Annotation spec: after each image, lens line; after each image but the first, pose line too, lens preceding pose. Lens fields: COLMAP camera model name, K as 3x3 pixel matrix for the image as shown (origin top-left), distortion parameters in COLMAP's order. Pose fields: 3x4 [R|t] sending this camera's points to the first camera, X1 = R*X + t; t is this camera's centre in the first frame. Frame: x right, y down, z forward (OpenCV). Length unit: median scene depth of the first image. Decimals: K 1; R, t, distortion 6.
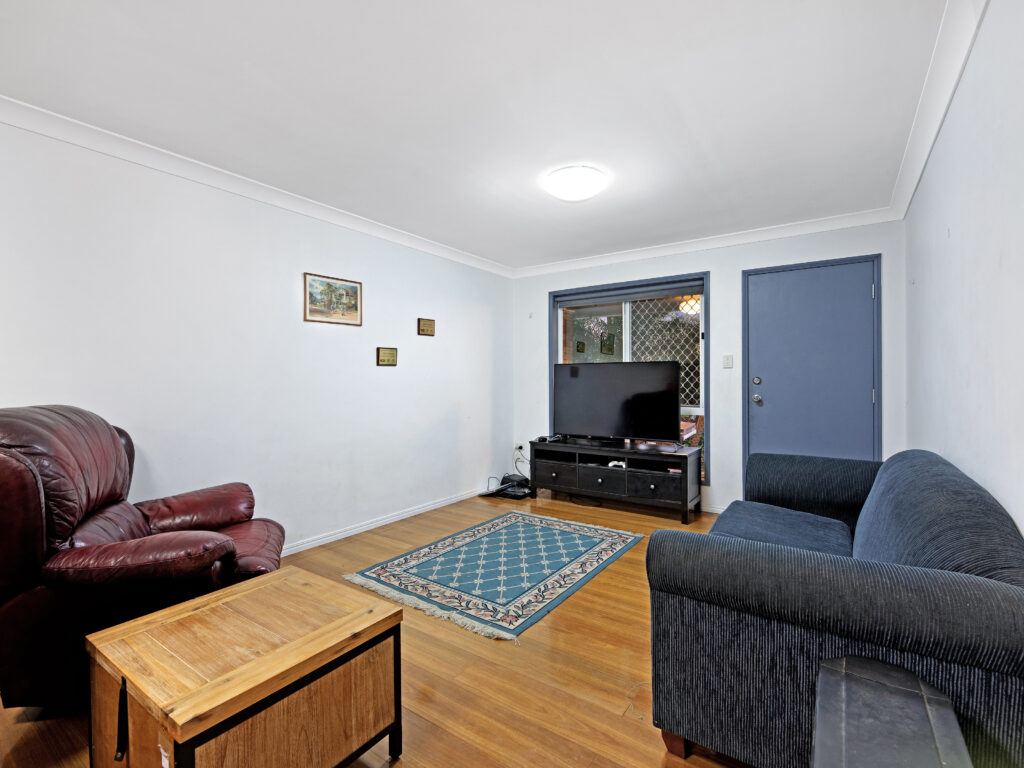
lens RADIAL K [[470.0, 0, 512.0], [0, 470.0, 384.0], [0, 0, 1]] dist [-0.011428, -0.000076]
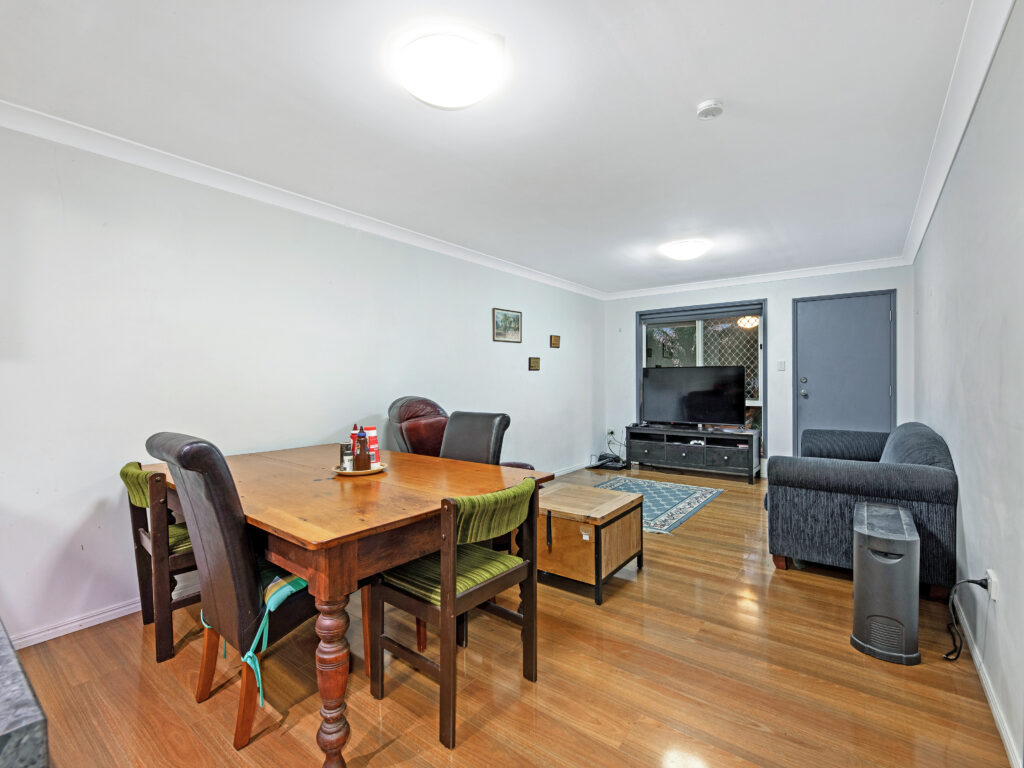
lens RADIAL K [[470.0, 0, 512.0], [0, 470.0, 384.0], [0, 0, 1]] dist [-0.011428, -0.000076]
pose [[0.999141, -0.003089, -0.041315, -0.259929], [0.003196, 0.999992, 0.002541, -0.001849], [0.041307, -0.002671, 0.999143, -0.380717]]
